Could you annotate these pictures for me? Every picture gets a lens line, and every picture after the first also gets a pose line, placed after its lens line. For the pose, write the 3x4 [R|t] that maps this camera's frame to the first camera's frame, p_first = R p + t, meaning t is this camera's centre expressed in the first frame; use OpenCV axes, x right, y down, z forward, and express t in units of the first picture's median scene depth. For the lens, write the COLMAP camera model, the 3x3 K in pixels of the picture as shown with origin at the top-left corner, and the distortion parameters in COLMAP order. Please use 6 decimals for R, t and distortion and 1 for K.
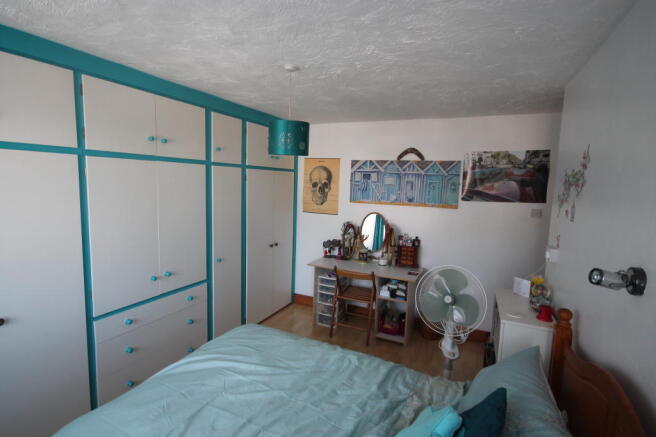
lens RADIAL K [[318.9, 0, 330.6], [0, 318.9, 217.3], [0, 0, 1]] dist [-0.001292, -0.000022]
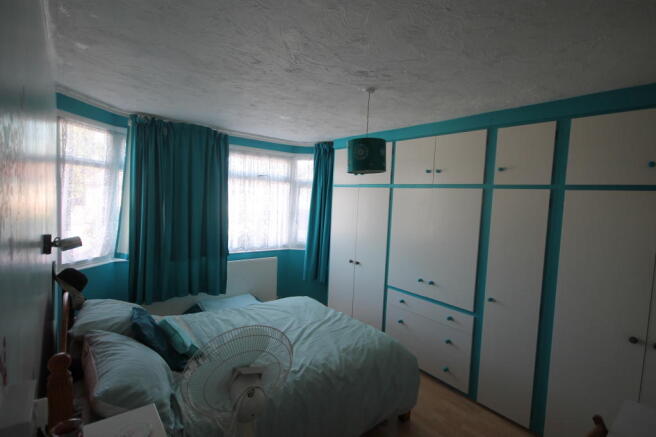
lens RADIAL K [[318.9, 0, 330.3], [0, 318.9, 218.6], [0, 0, 1]] dist [-0.001292, -0.000022]
pose [[-0.416904, -0.000669, -0.908950, 0.755185], [-0.169738, 0.982466, 0.077130, -0.087476], [0.892961, 0.186439, -0.409708, 1.170856]]
